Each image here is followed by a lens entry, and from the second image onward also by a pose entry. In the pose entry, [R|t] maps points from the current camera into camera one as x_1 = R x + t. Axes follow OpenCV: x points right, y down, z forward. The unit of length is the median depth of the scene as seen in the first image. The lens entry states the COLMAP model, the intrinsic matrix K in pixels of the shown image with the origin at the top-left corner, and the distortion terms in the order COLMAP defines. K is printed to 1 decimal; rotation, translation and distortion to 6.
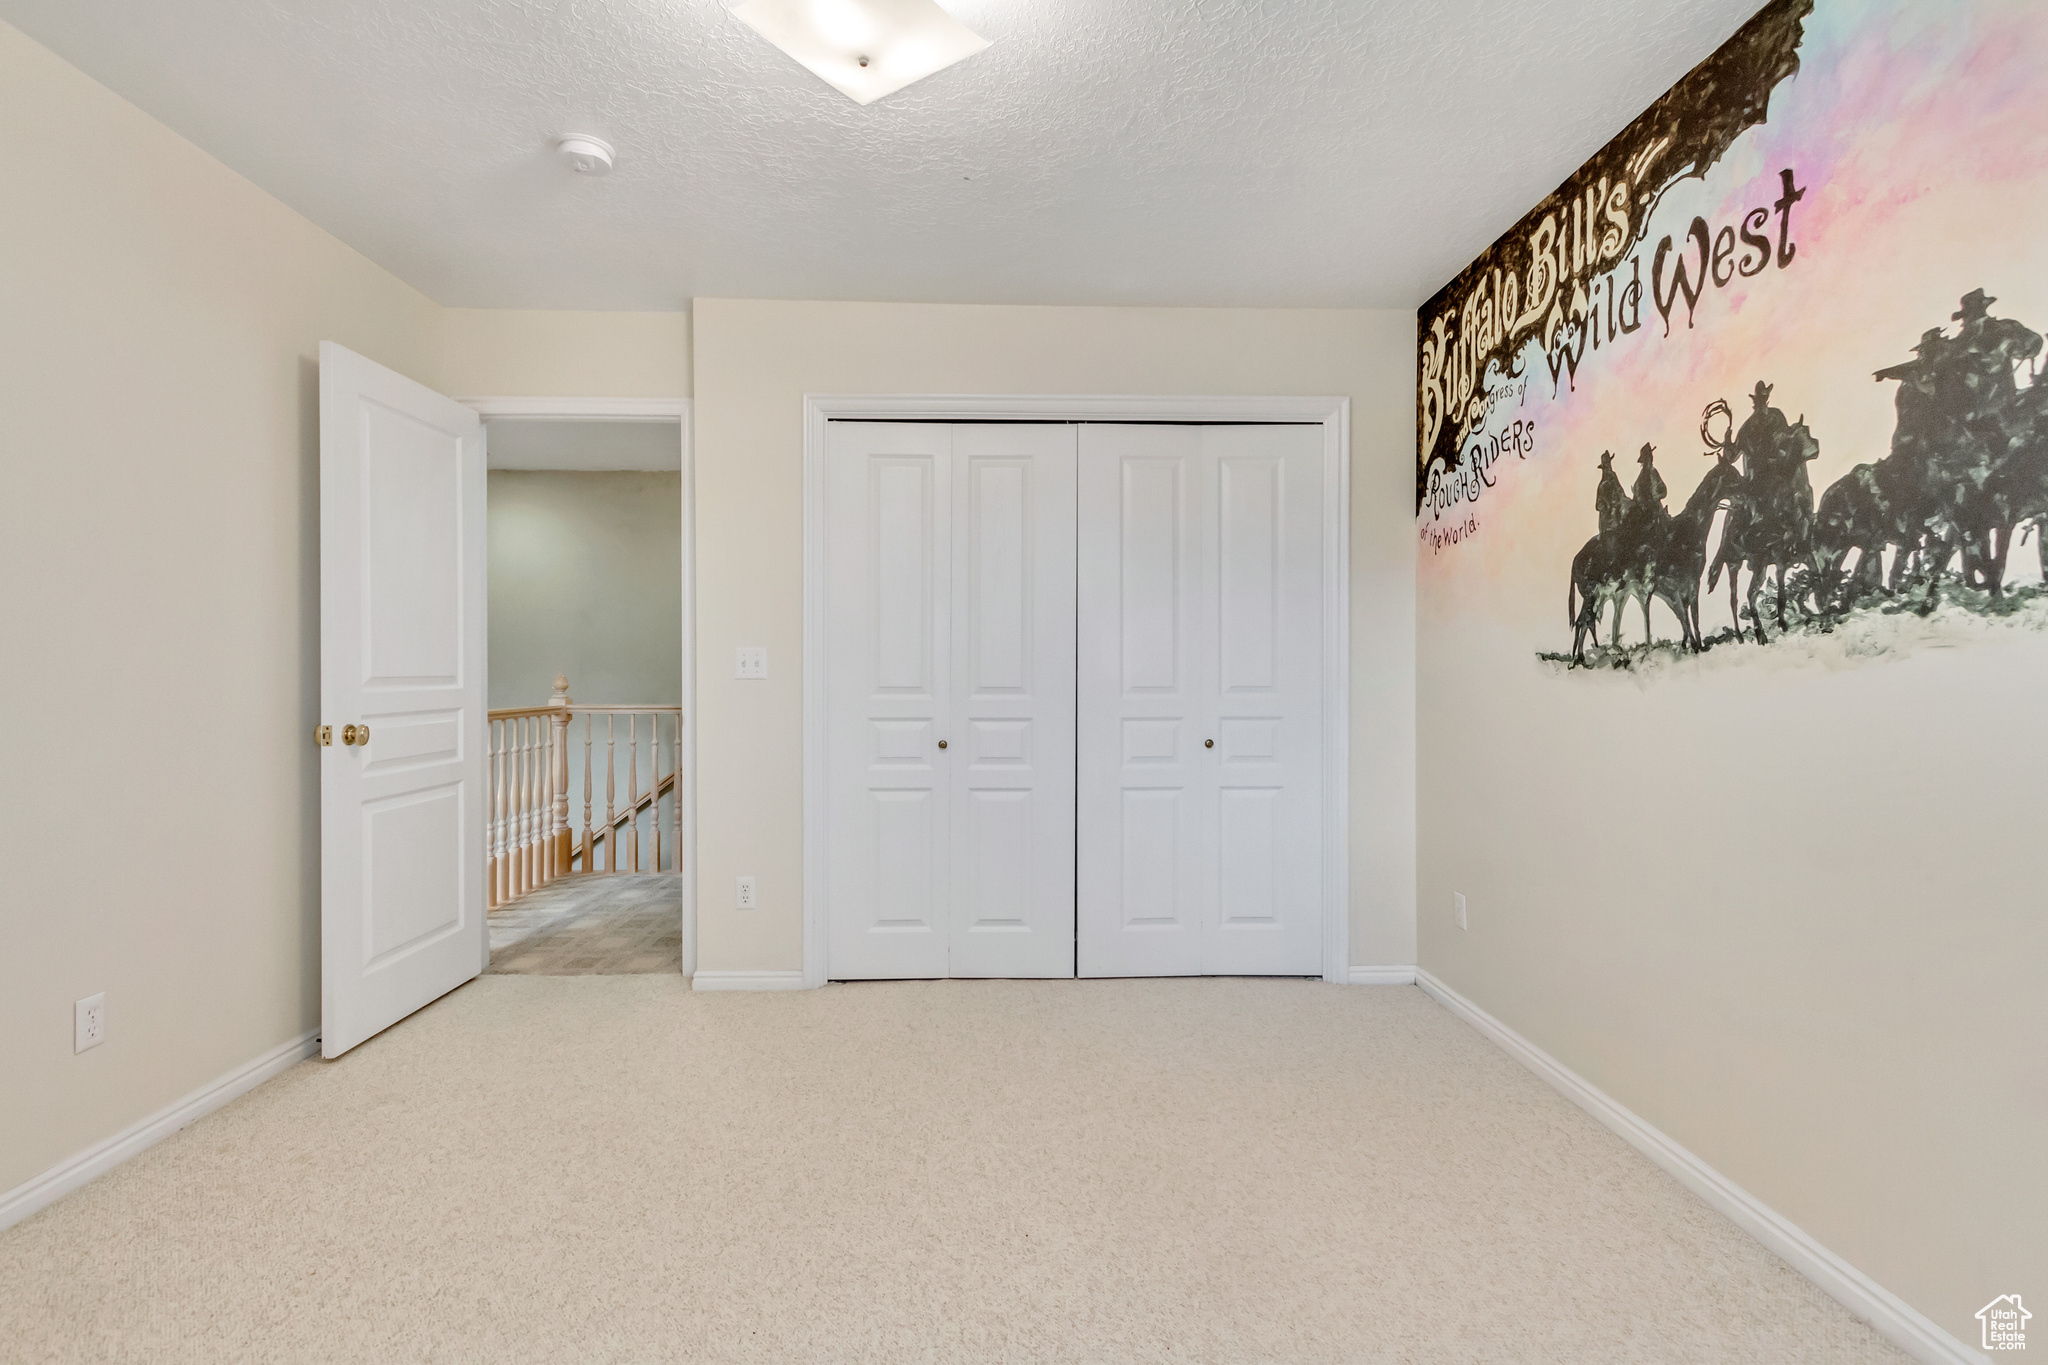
lens RADIAL K [[938.6, 0, 1011.2], [0, 938.6, 683.9], [0, 0, 1]] dist [0.002668, -0.000179]
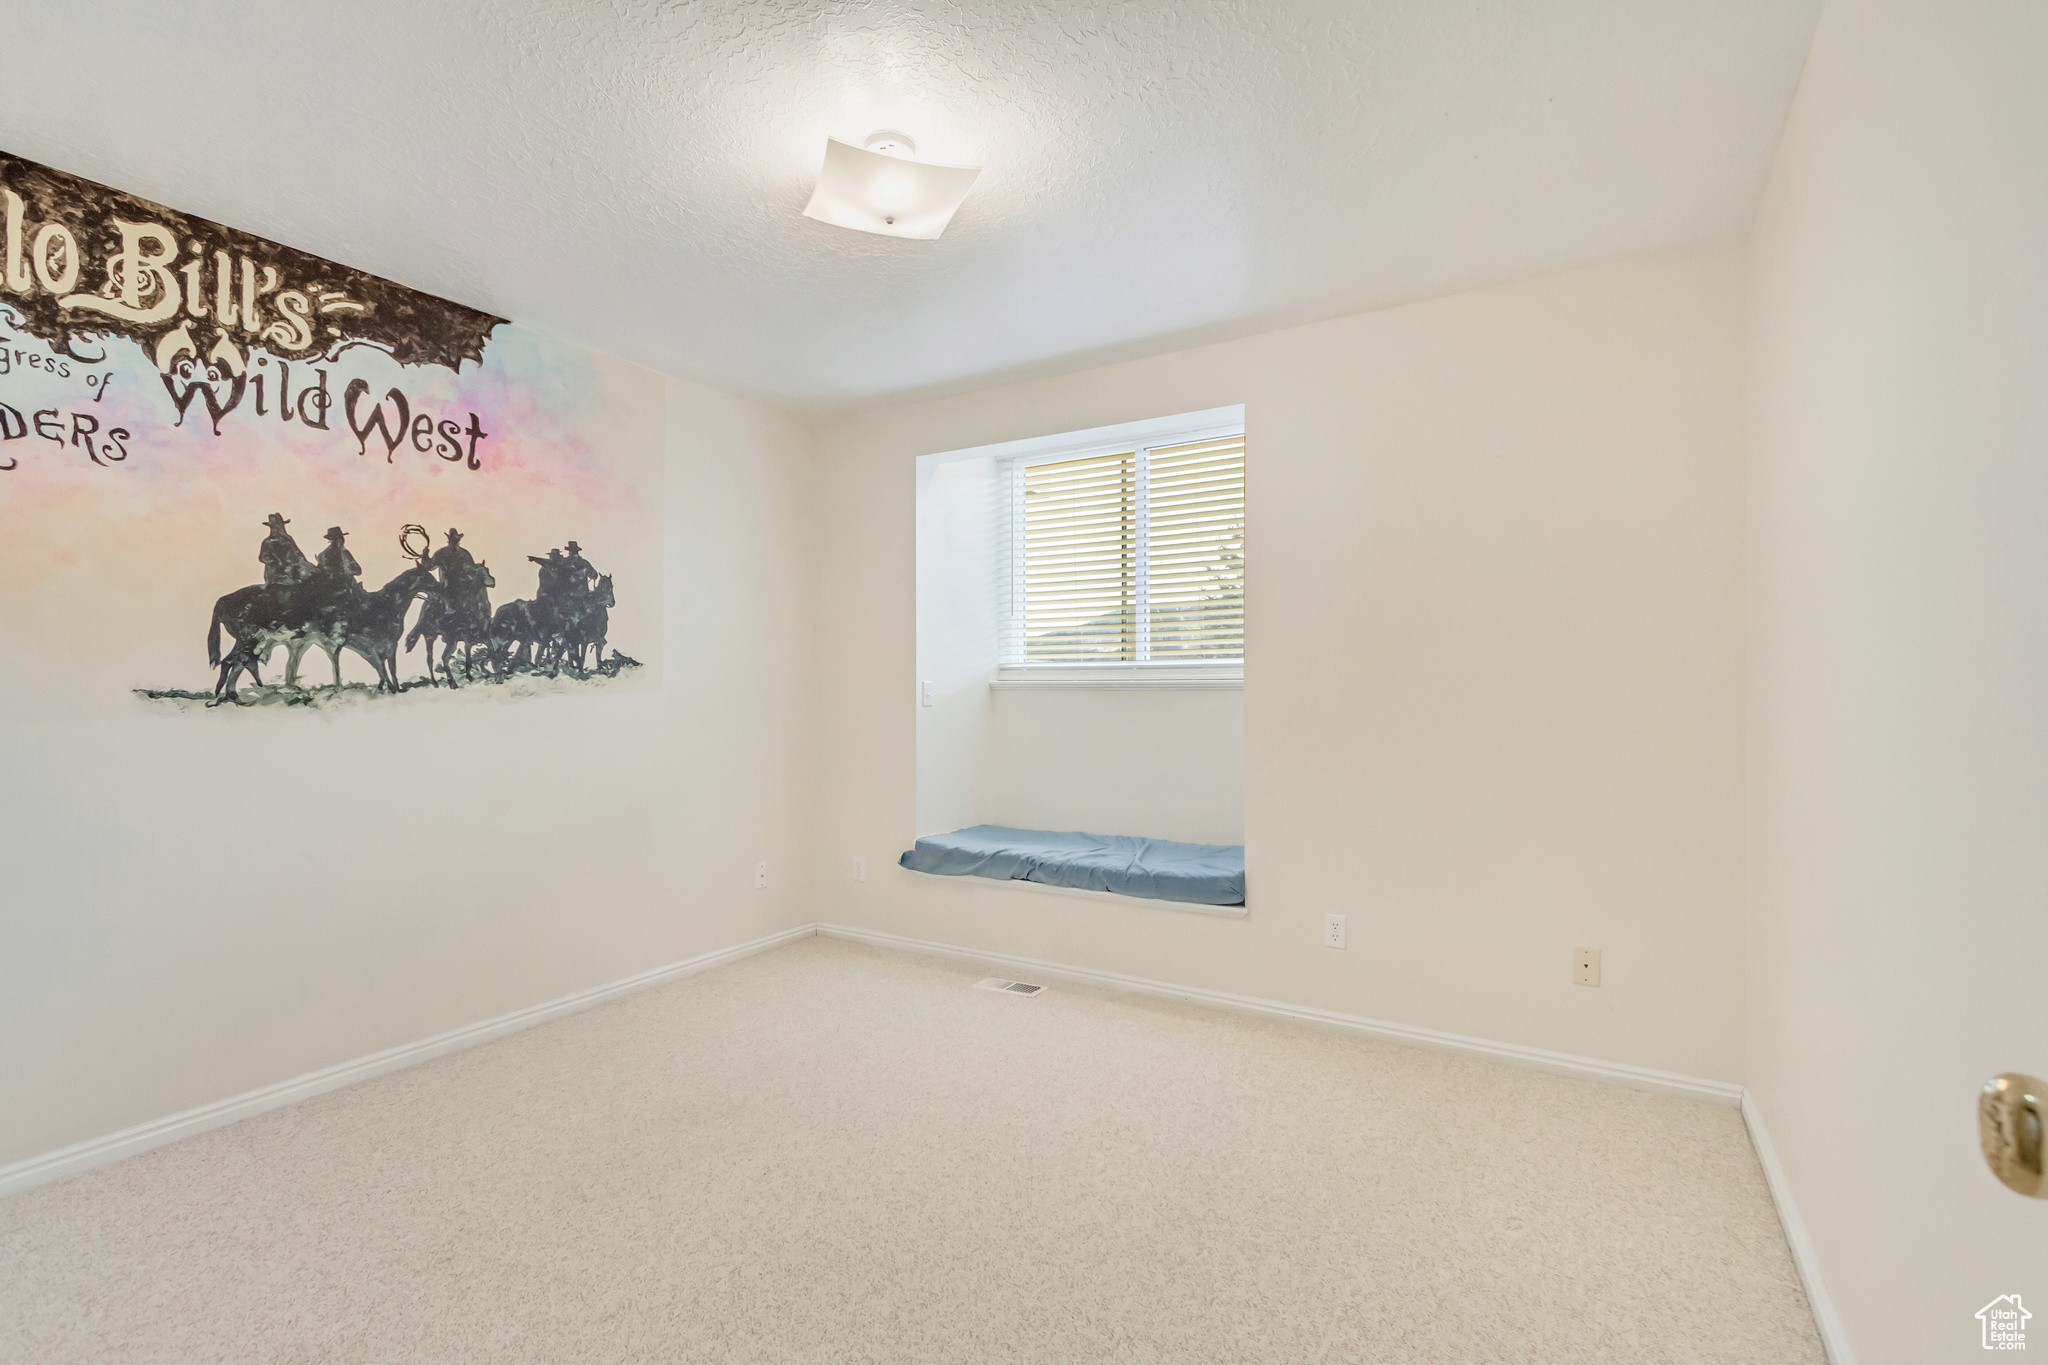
lens RADIAL K [[938.6, 0, 1011.2], [0, 938.6, 683.9], [0, 0, 1]] dist [0.002668, -0.000179]
pose [[-0.835739, -0.003562, 0.549116, -0.814835], [0.002425, 0.999945, 0.010177, -0.058006], [-0.549122, 0.009837, -0.835684, 1.637490]]
